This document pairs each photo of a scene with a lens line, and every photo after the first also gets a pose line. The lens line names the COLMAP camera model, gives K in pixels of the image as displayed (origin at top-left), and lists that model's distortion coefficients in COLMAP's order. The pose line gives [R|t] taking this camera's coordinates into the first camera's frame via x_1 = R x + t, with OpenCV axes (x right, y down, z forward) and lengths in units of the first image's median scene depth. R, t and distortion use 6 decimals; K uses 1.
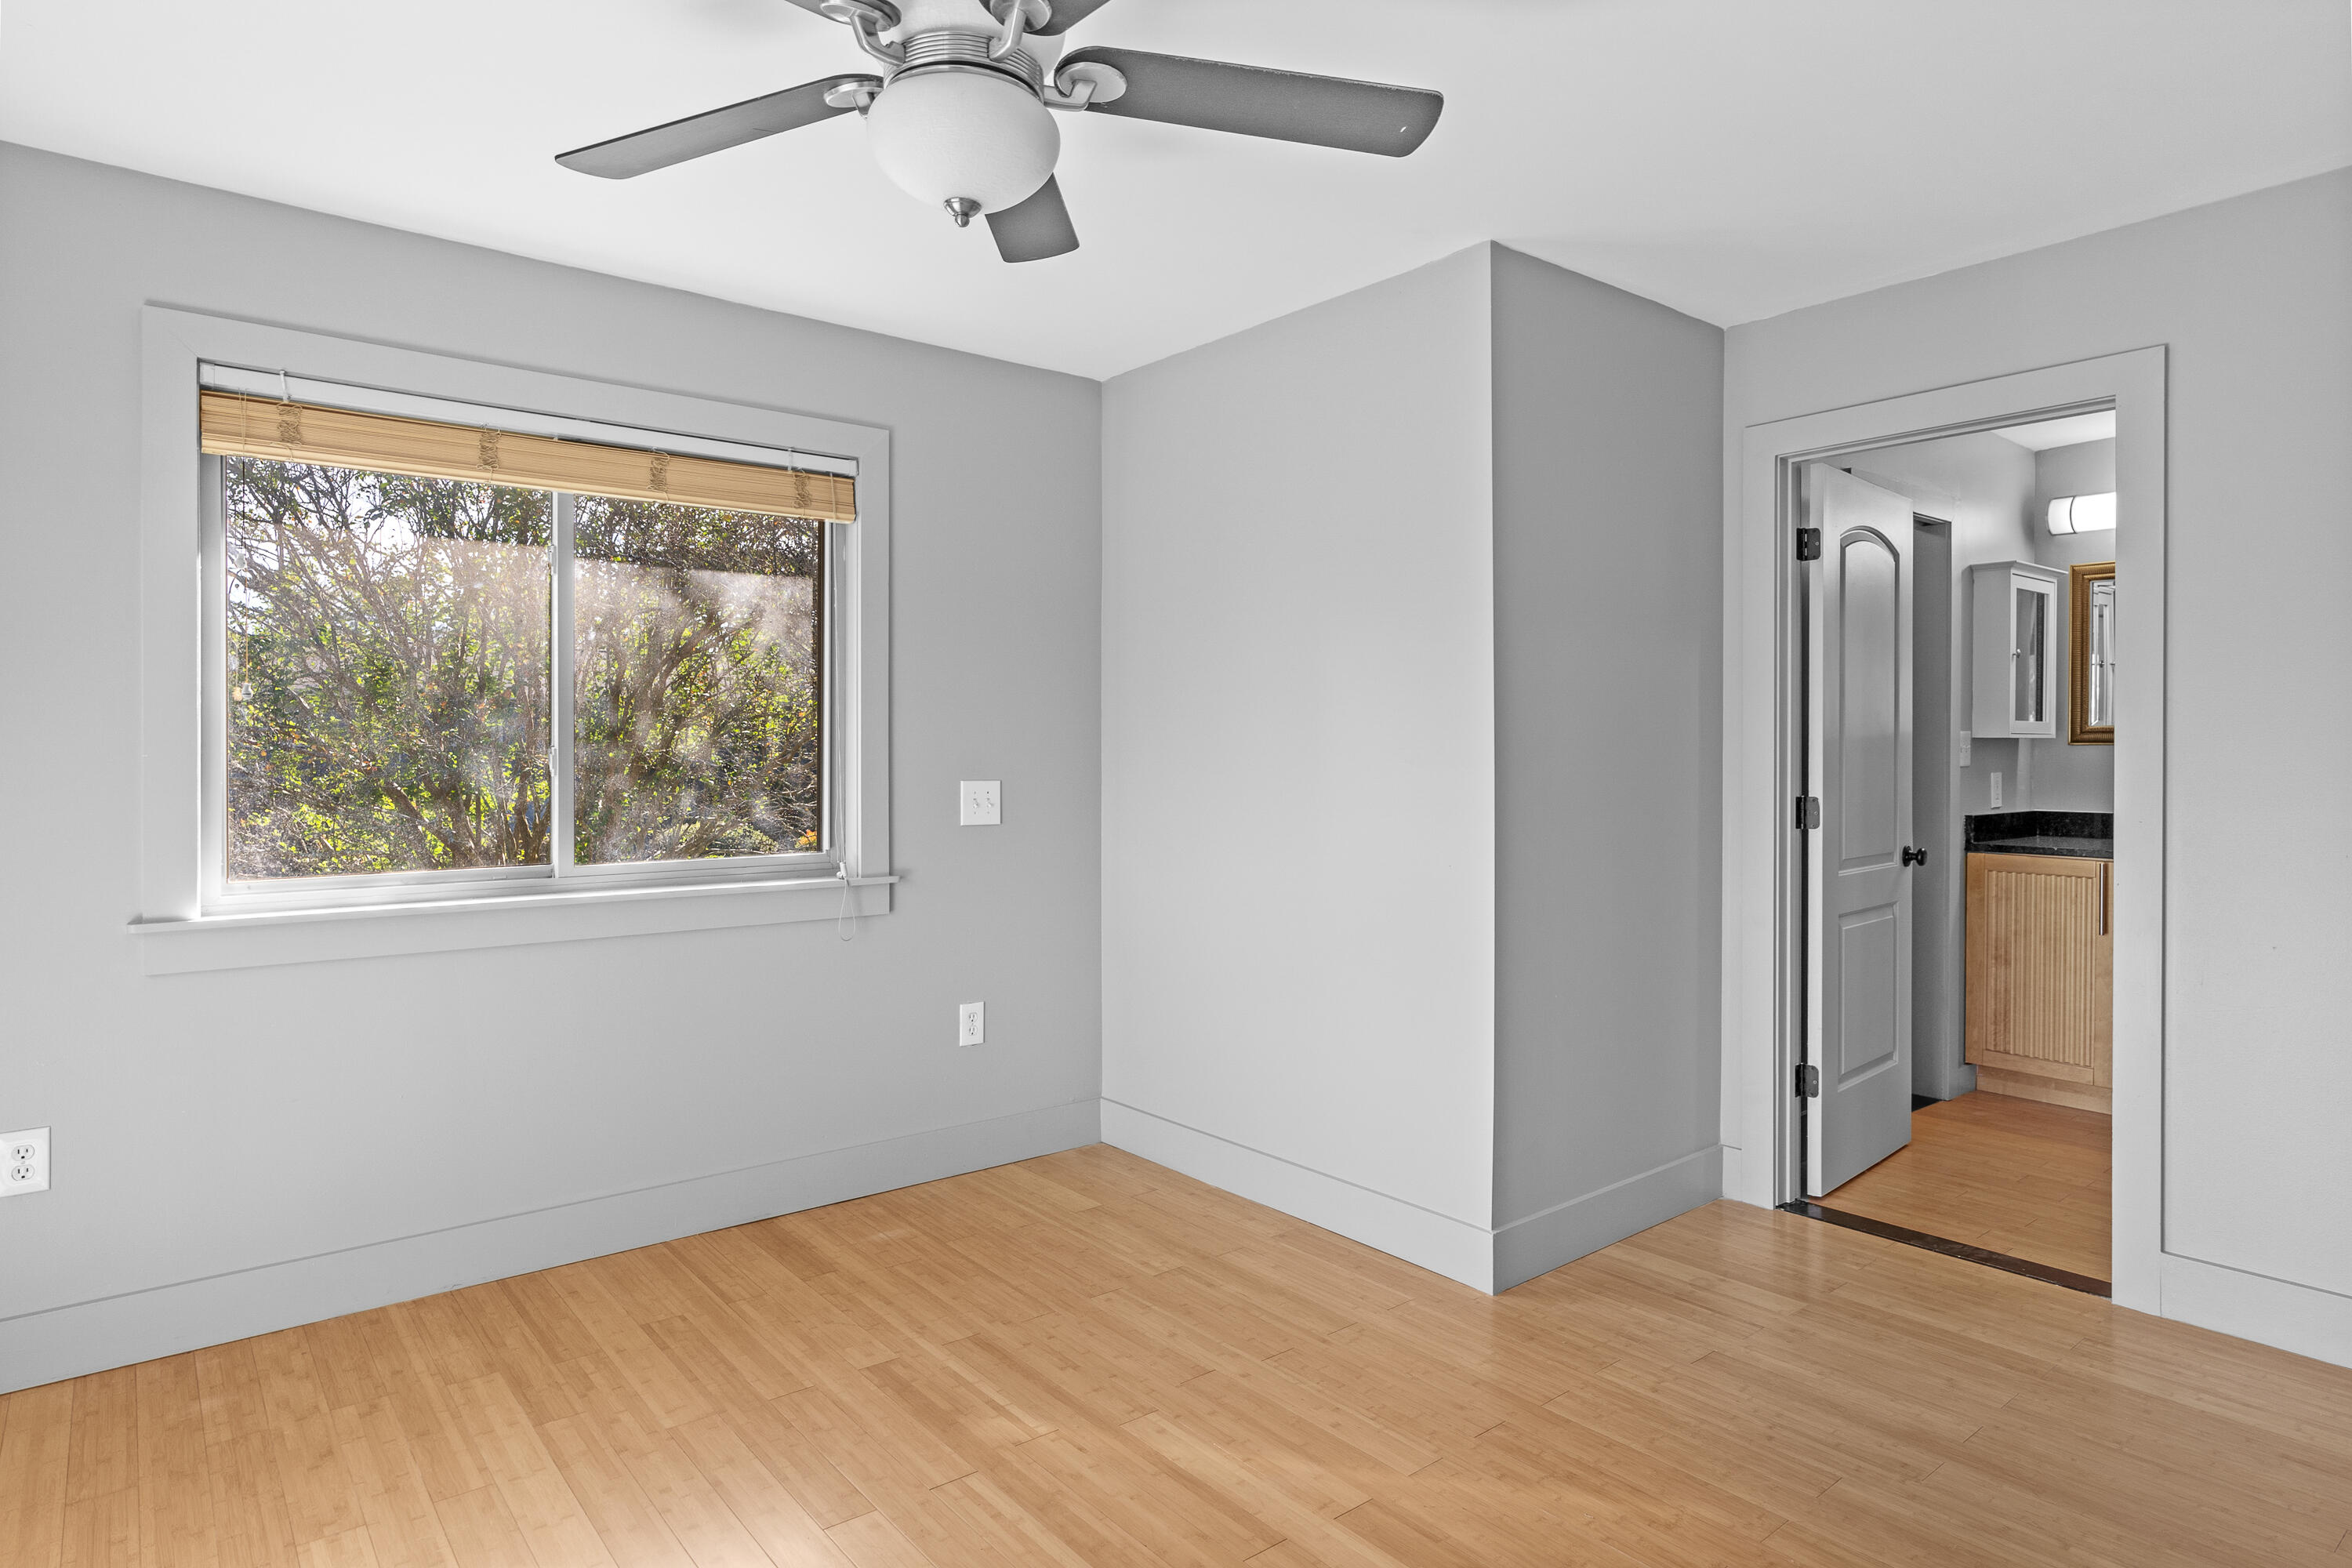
lens RADIAL K [[1306.1, 0, 1169.2], [0, 1306.1, 764.0], [0, 0, 1]] dist [-0.002703, 0.000414]
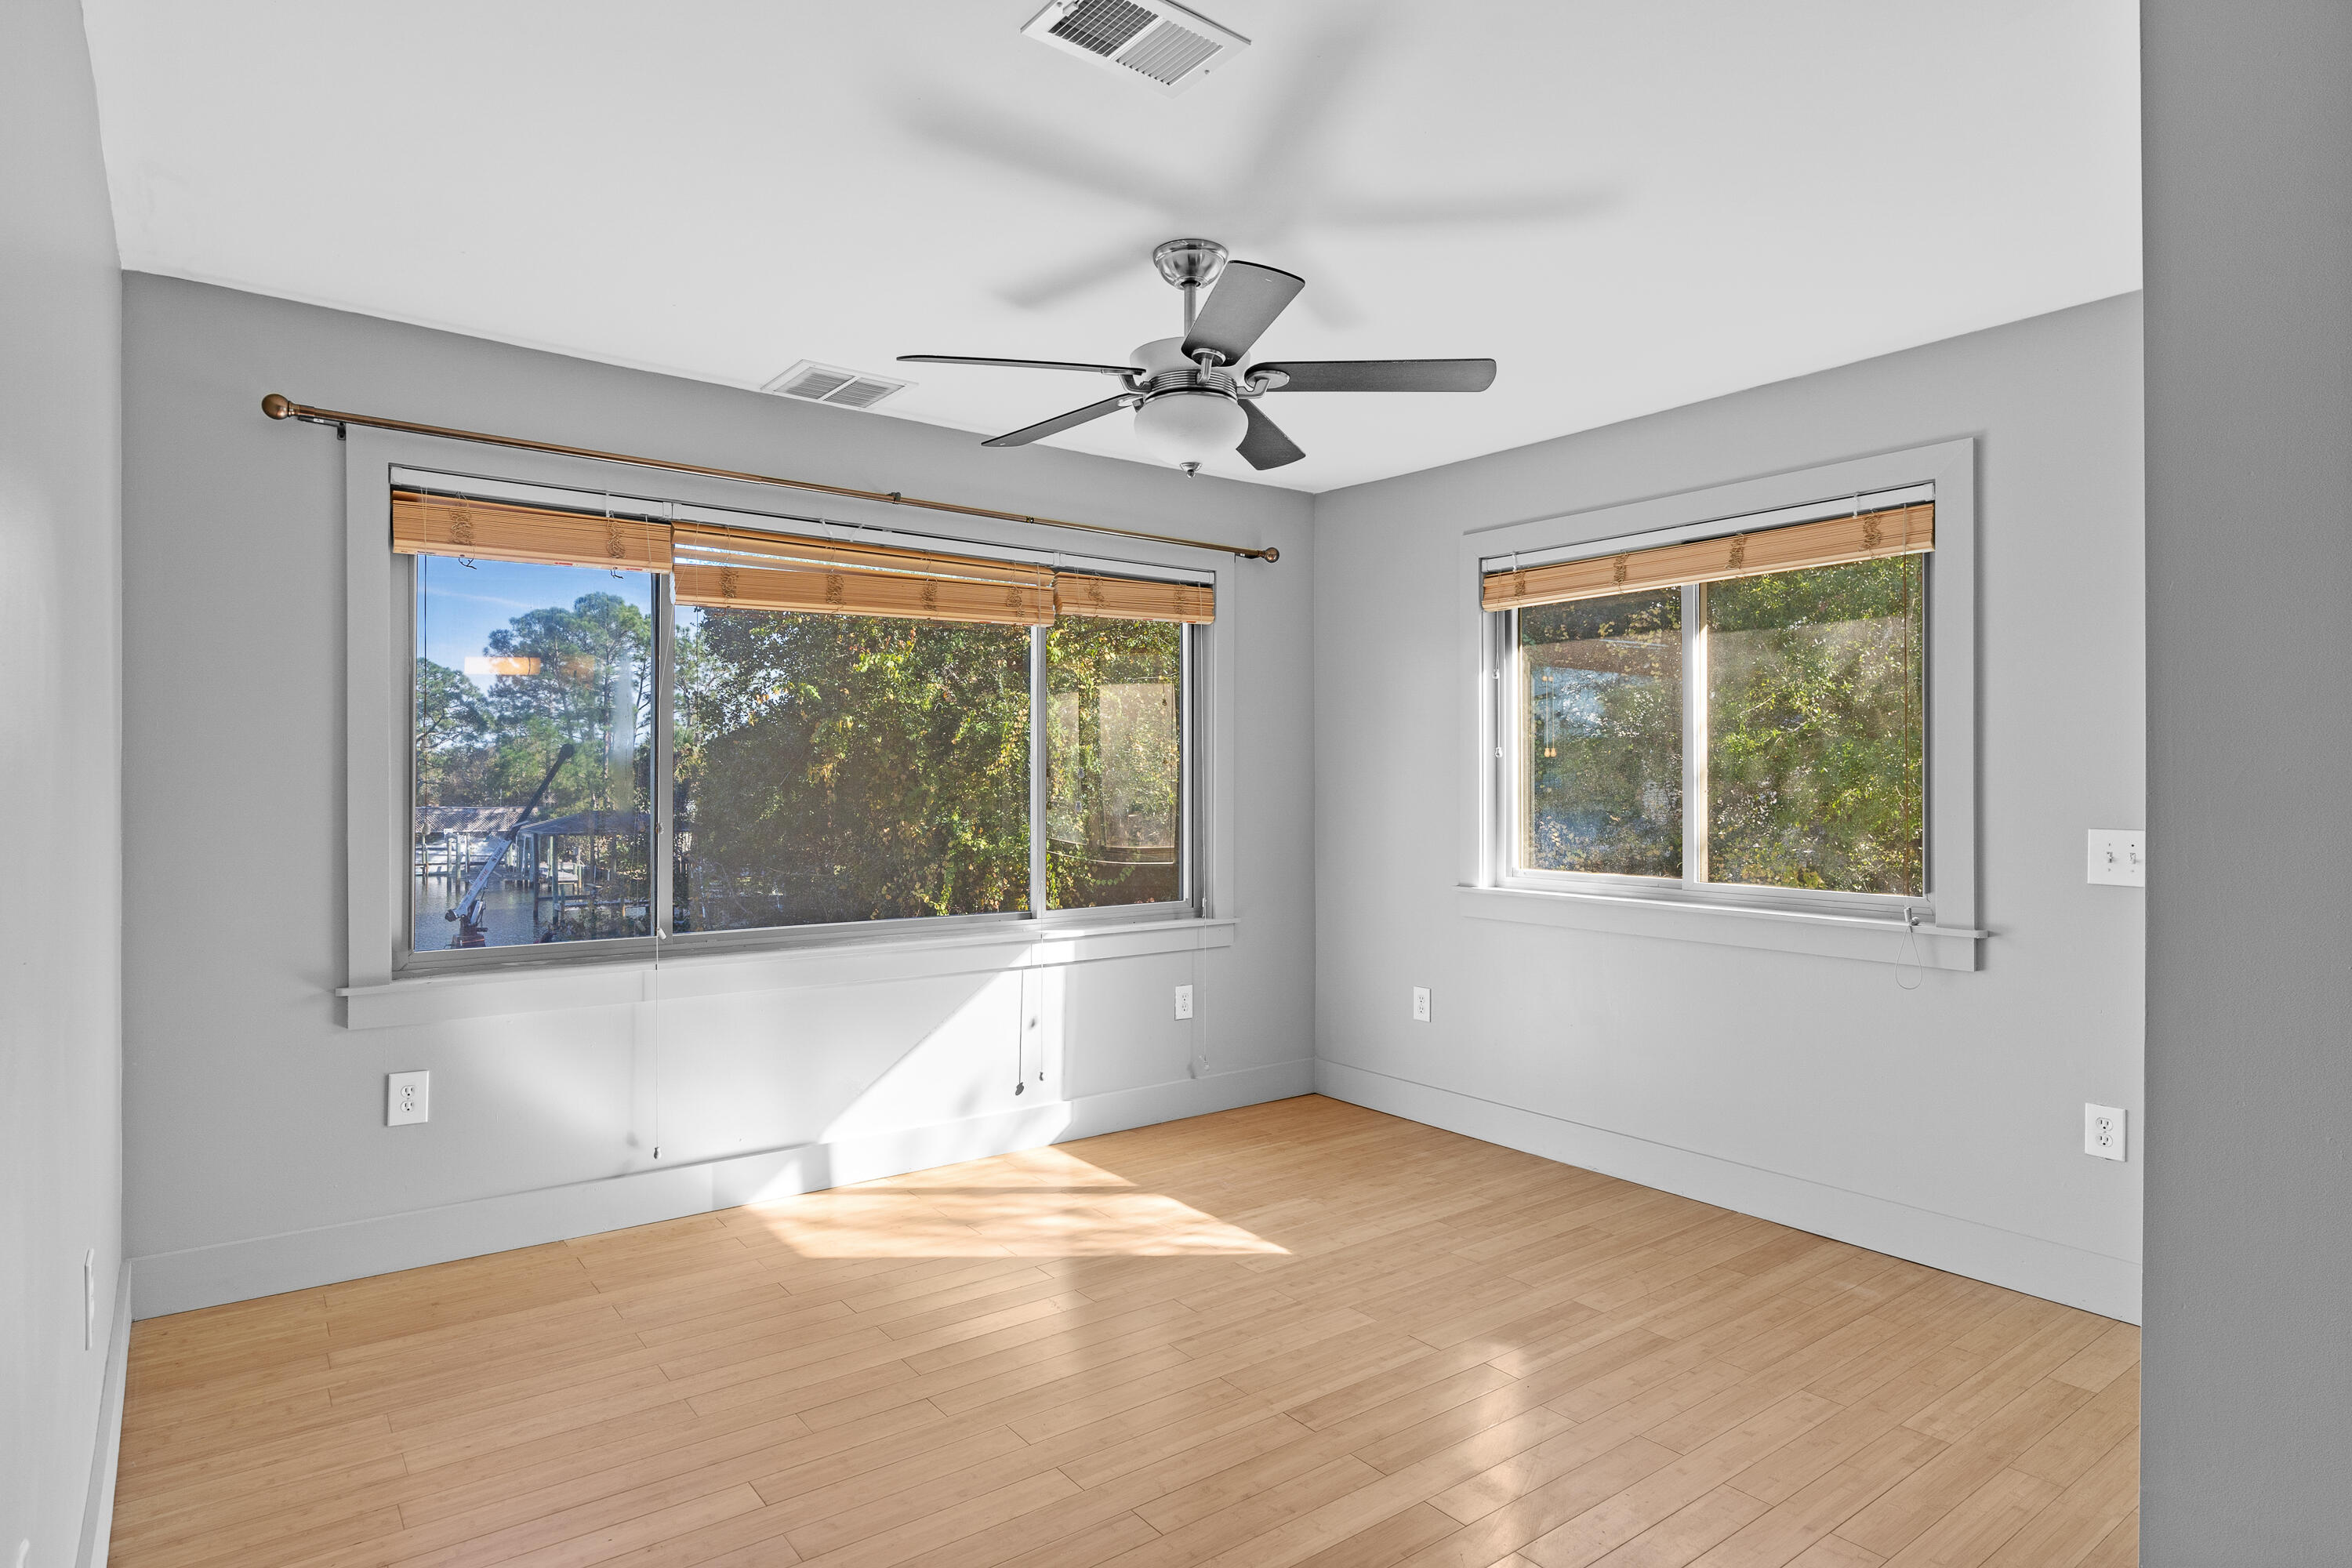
lens RADIAL K [[1350.9, 0, 1176.0], [0, 1350.9, 784.0], [0, 0, 1]] dist [-0.000732, -0.000667]
pose [[-0.048056, 0.008066, -0.998812, 0.932571], [-0.004608, 0.999955, 0.008297, -0.025602], [0.998834, 0.005001, -0.048017, 0.616864]]
